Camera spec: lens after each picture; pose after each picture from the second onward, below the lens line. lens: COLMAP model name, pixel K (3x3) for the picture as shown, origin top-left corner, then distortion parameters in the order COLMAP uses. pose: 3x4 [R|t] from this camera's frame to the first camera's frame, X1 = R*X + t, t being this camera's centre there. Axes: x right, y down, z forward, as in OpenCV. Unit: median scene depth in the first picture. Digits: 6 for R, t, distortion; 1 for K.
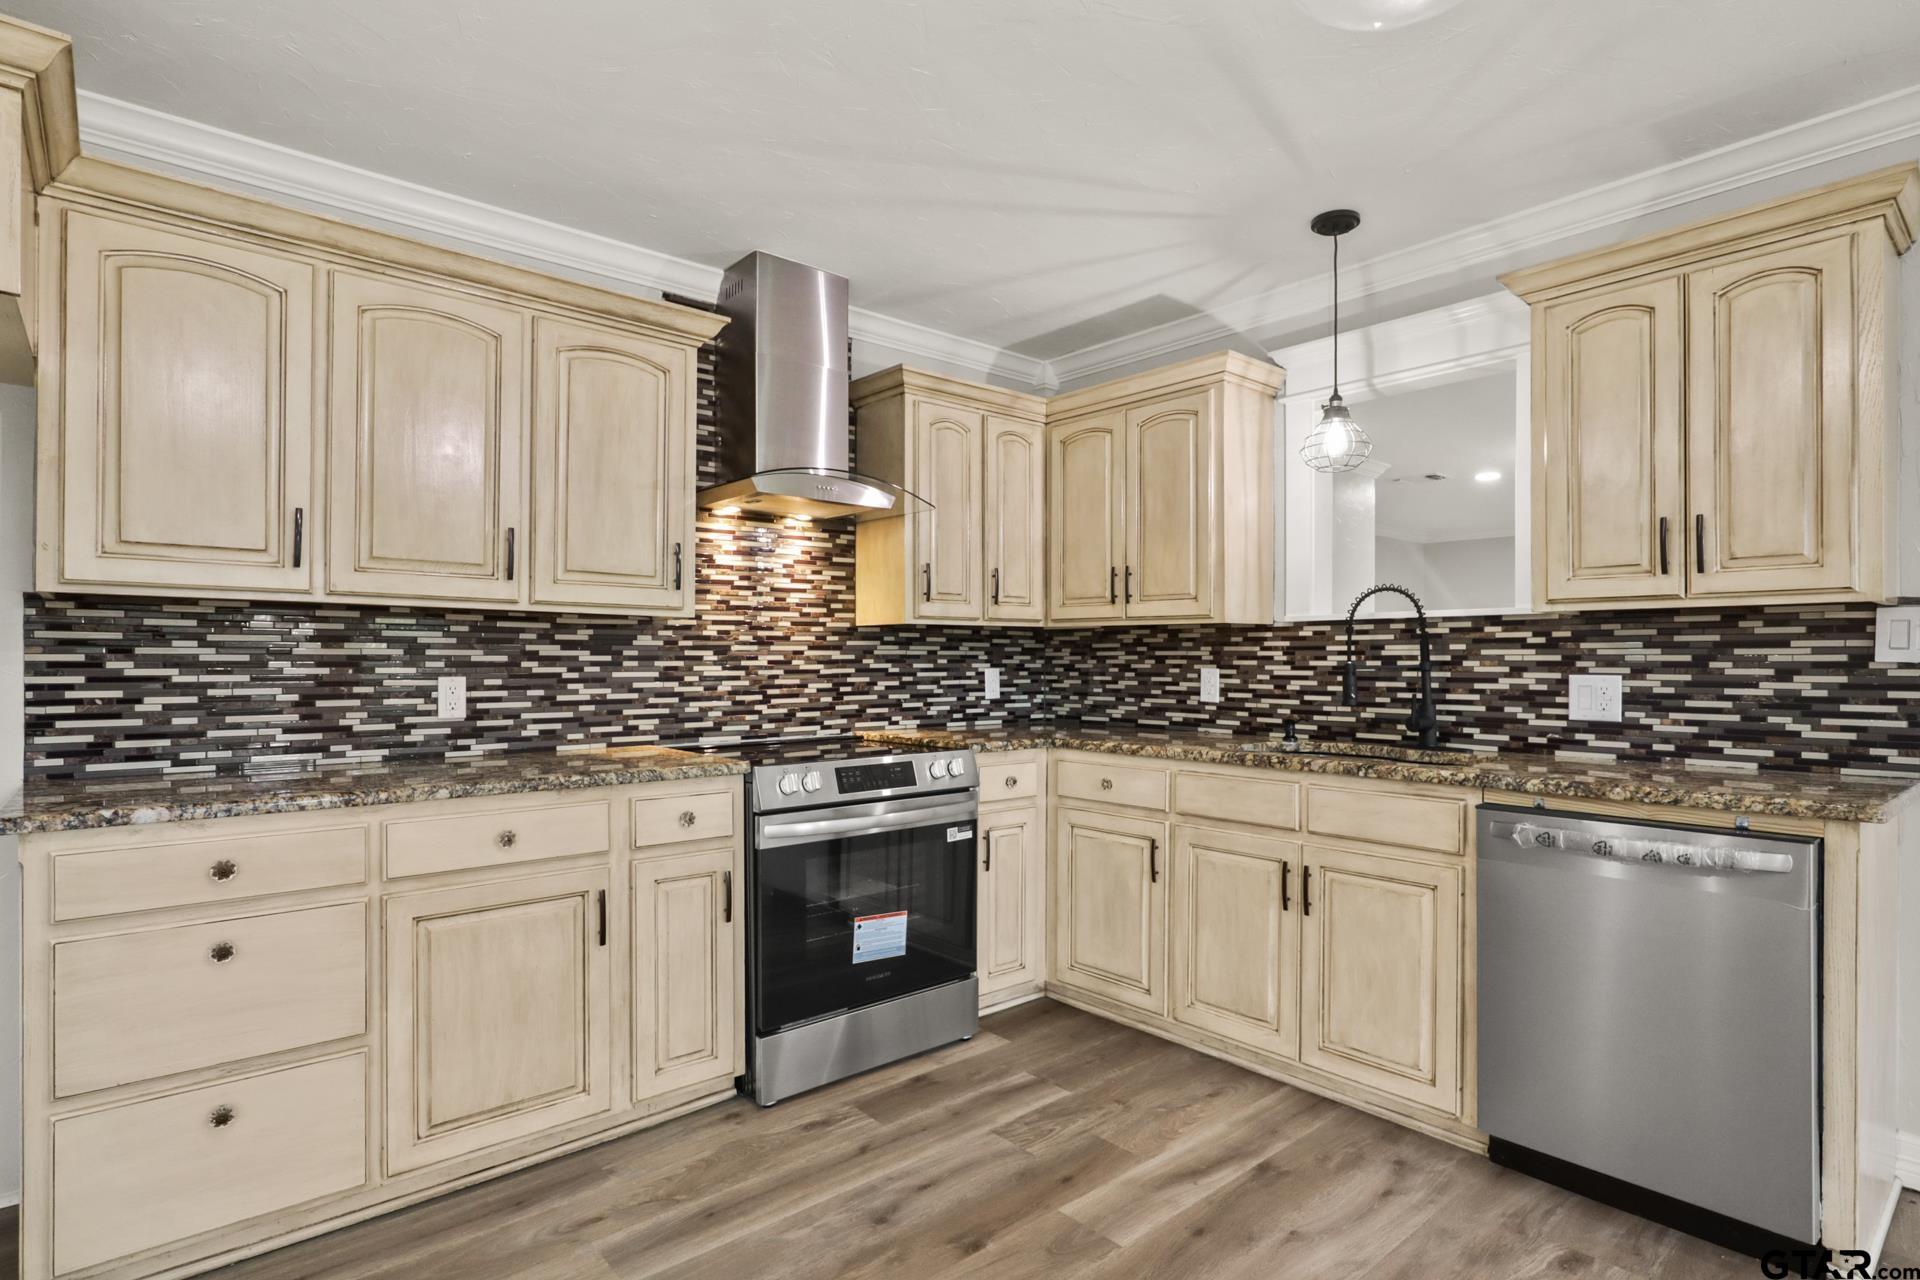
lens RADIAL K [[965.4, 0, 949.8], [0, 965.4, 651.7], [0, 0, 1]] dist [-0.016789, 0.006745]
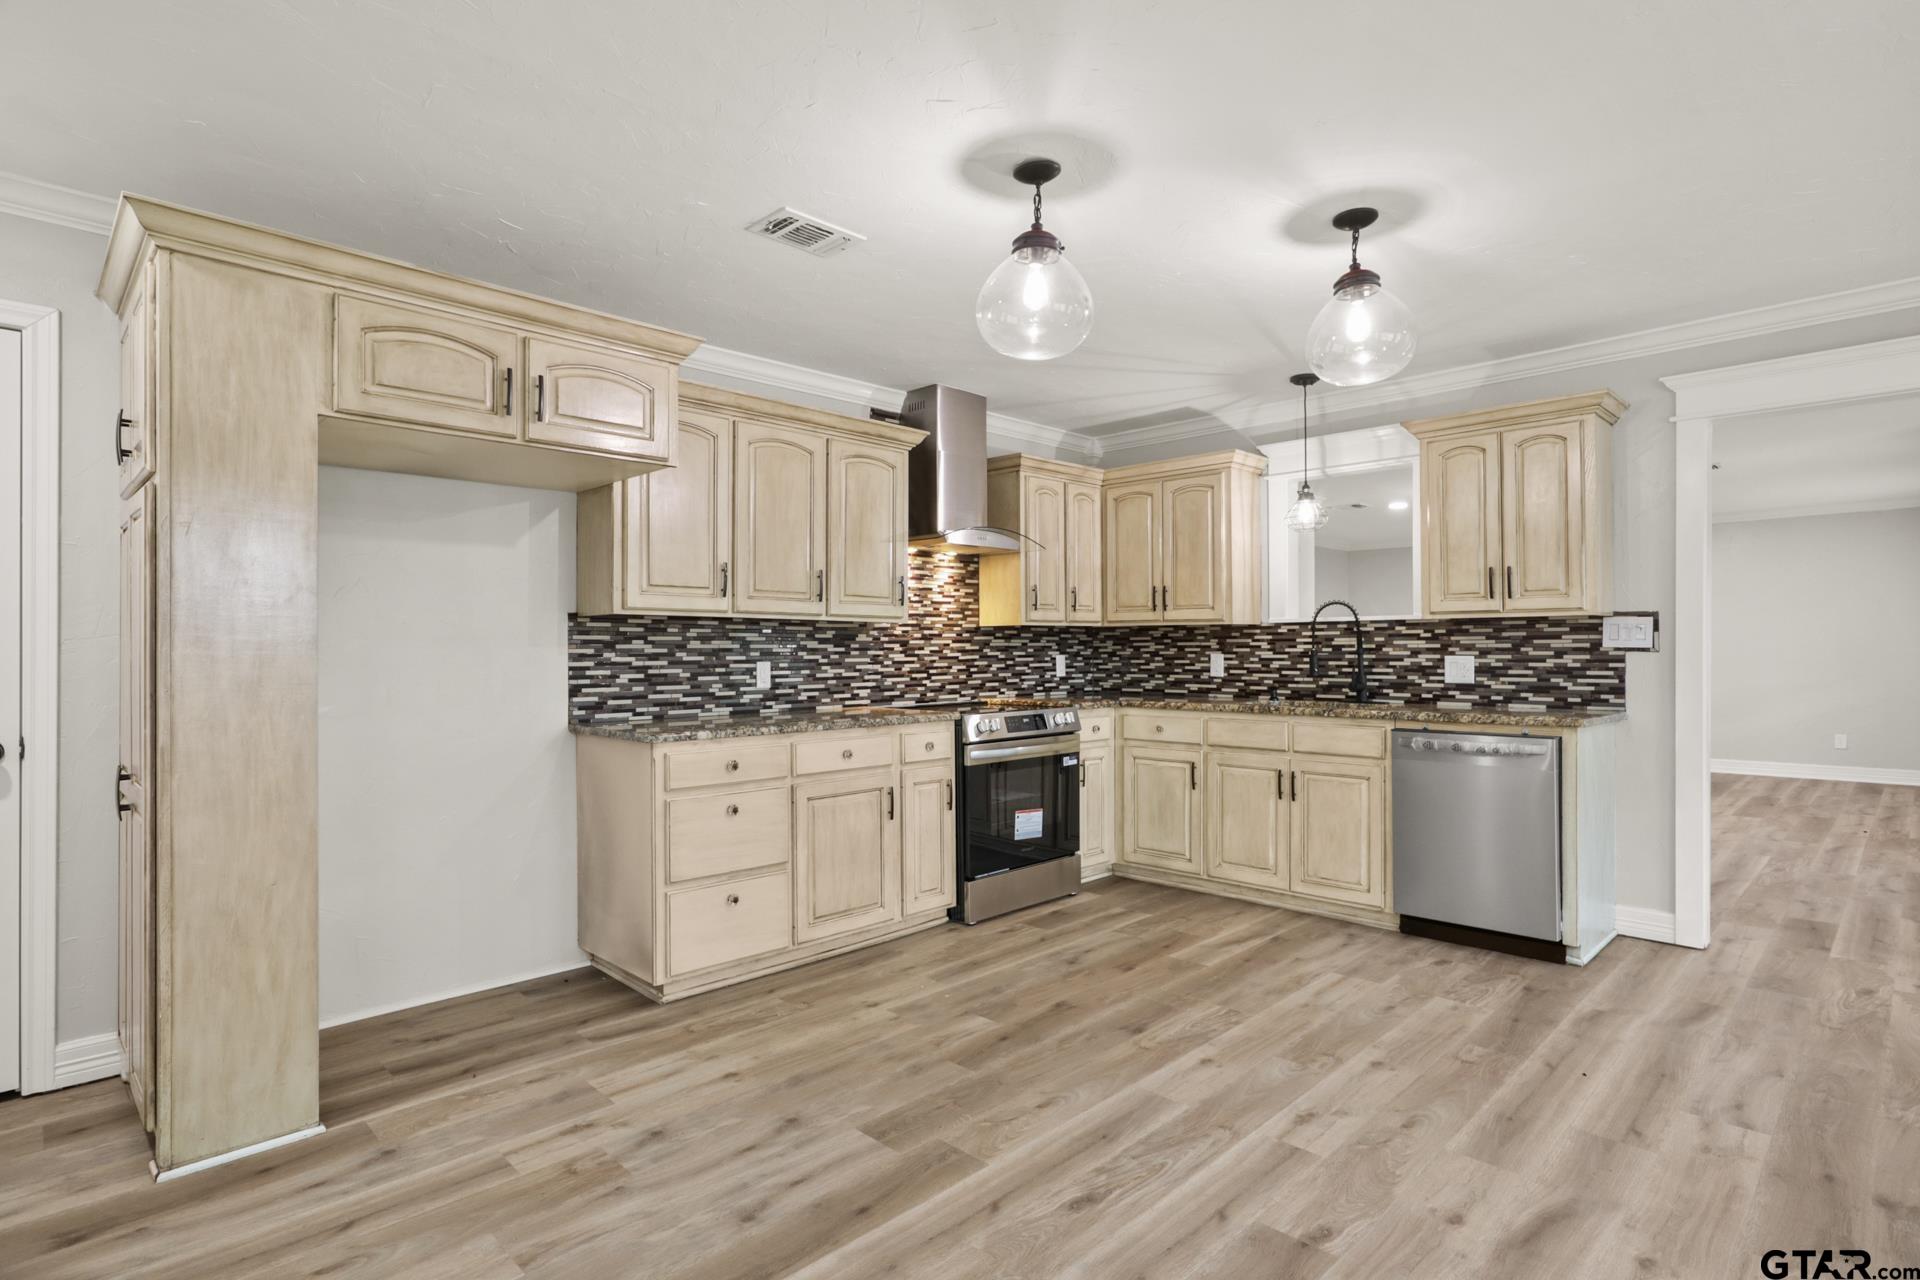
lens RADIAL K [[965.4, 0, 944.7], [0, 965.4, 634.0], [0, 0, 1]] dist [-0.016789, 0.006745]
pose [[0.997832, -0.004830, 0.065639, -0.339808], [0.005318, 0.999959, -0.007268, -0.006544], [-0.065602, 0.007602, 0.997817, -0.627040]]
